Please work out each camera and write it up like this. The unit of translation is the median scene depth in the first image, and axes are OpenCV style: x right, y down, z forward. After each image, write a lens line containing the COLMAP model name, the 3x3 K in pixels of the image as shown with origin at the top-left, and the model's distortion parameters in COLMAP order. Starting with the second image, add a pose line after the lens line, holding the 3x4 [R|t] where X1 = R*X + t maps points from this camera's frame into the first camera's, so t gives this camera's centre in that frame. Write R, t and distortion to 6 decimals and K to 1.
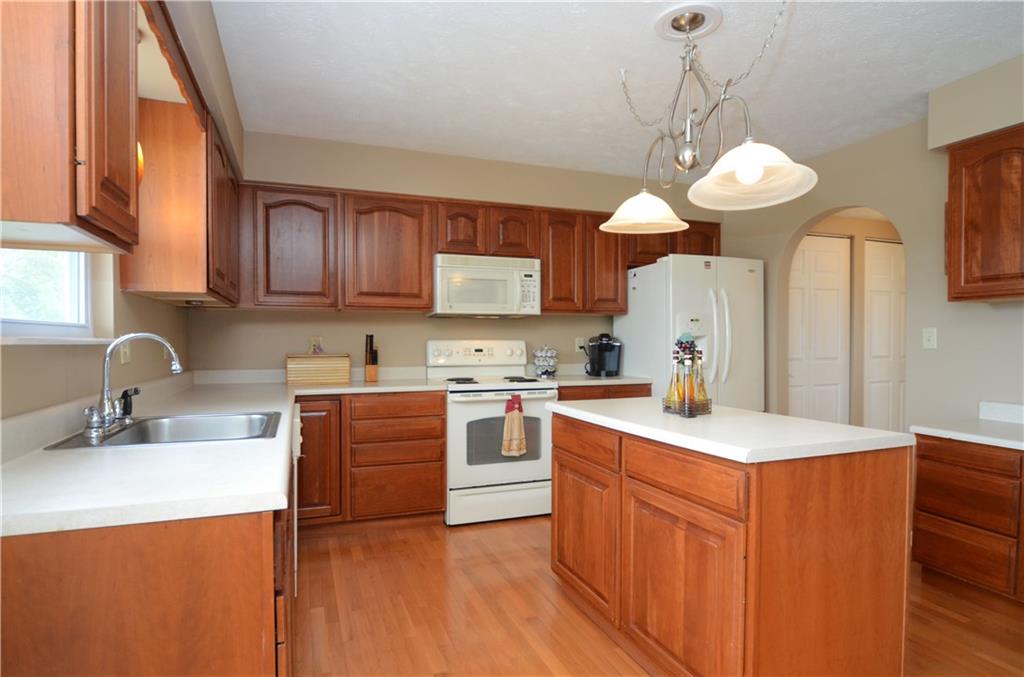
lens RADIAL K [[551.2, 0, 507.1], [0, 551.2, 359.7], [0, 0, 1]] dist [-0.023979, 0.000112]
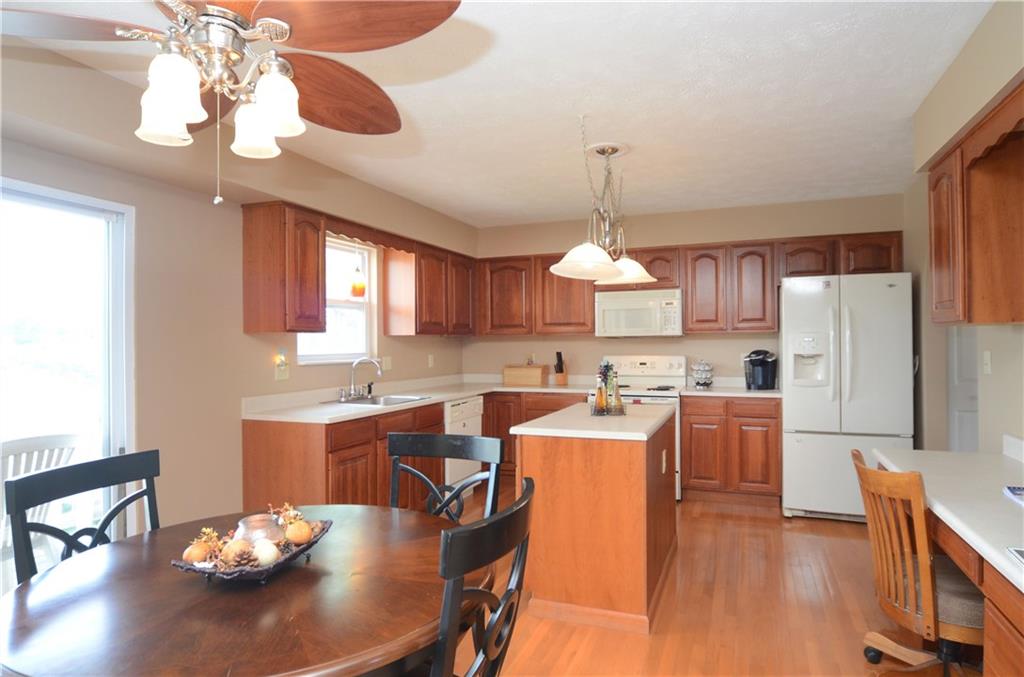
lens RADIAL K [[585.1, 0, 530.5], [0, 585.1, 350.8], [0, 0, 1]] dist [-0.003194, -0.000049]
pose [[0.751761, 0.003867, -0.659425, 0.691583], [-0.016109, 0.999792, -0.012502, -0.028168], [0.659239, 0.020021, 0.751667, -0.184585]]
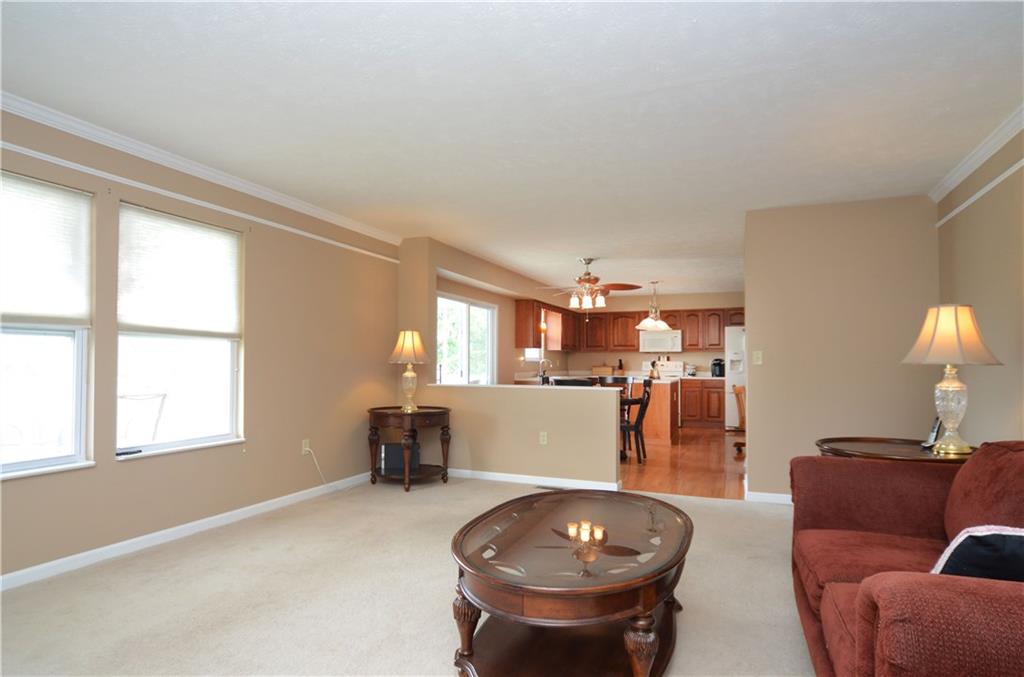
lens RADIAL K [[551.2, 0, 507.1], [0, 551.2, 359.7], [0, 0, 1]] dist [-0.023979, 0.000112]
pose [[0.717197, 0.000080, -0.696870, 1.339692], [-0.029382, 0.999114, -0.030125, 0.060864], [0.696251, 0.042081, 0.716564, -1.487210]]
